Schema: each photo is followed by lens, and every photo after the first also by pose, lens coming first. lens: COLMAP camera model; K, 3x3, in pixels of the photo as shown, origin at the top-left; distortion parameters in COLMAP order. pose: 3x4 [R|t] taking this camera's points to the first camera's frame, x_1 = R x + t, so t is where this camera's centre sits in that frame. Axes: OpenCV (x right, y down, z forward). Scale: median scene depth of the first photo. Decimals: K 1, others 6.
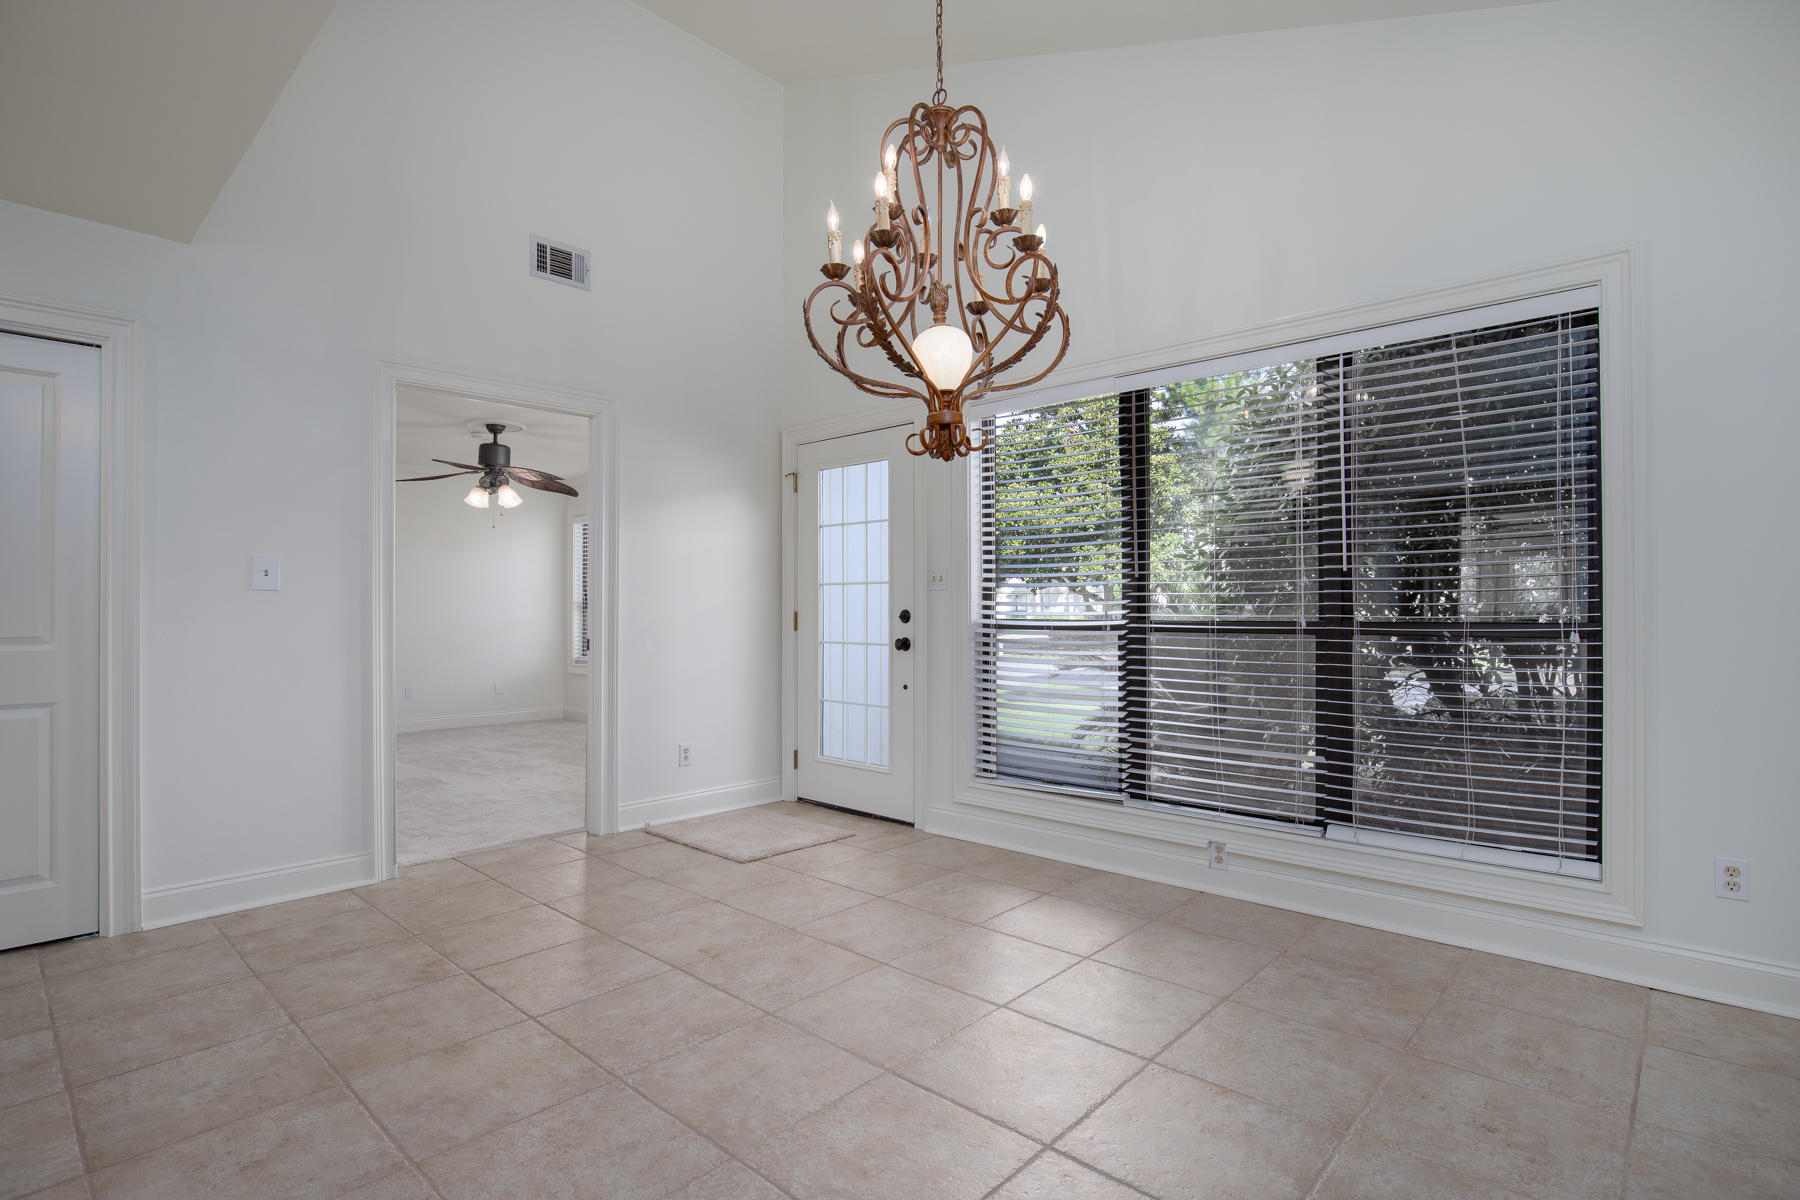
lens RADIAL K [[892.2, 0, 896.9], [0, 892.2, 601.3], [0, 0, 1]] dist [-0.019996, -0.000065]
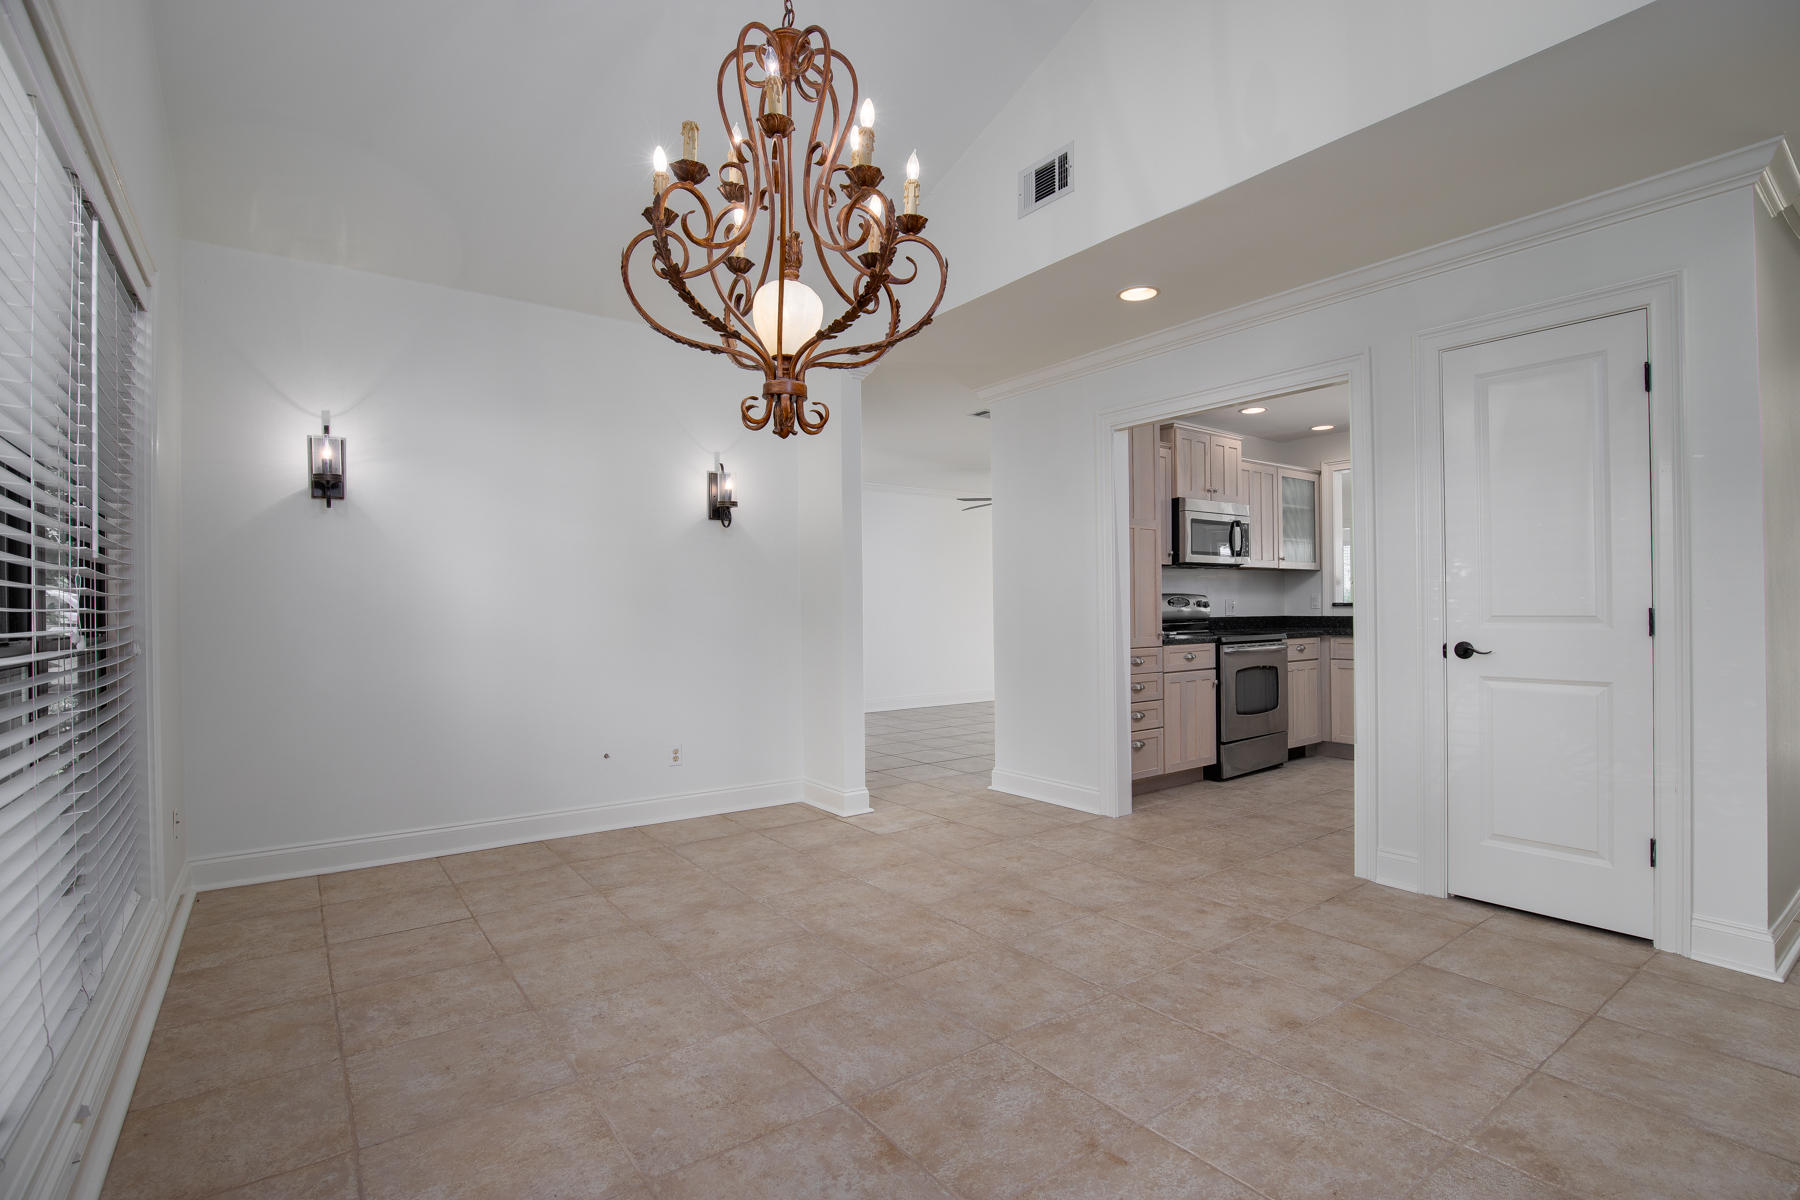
lens RADIAL K [[873.4, 0, 892.3], [0, 873.4, 608.2], [0, 0, 1]] dist [-0.033236, 0.007283]
pose [[-0.981674, 0.014762, 0.189996, -0.227088], [0.013422, 0.999875, -0.008338, 0.016011], [-0.190096, -0.005635, -0.981749, 2.001841]]
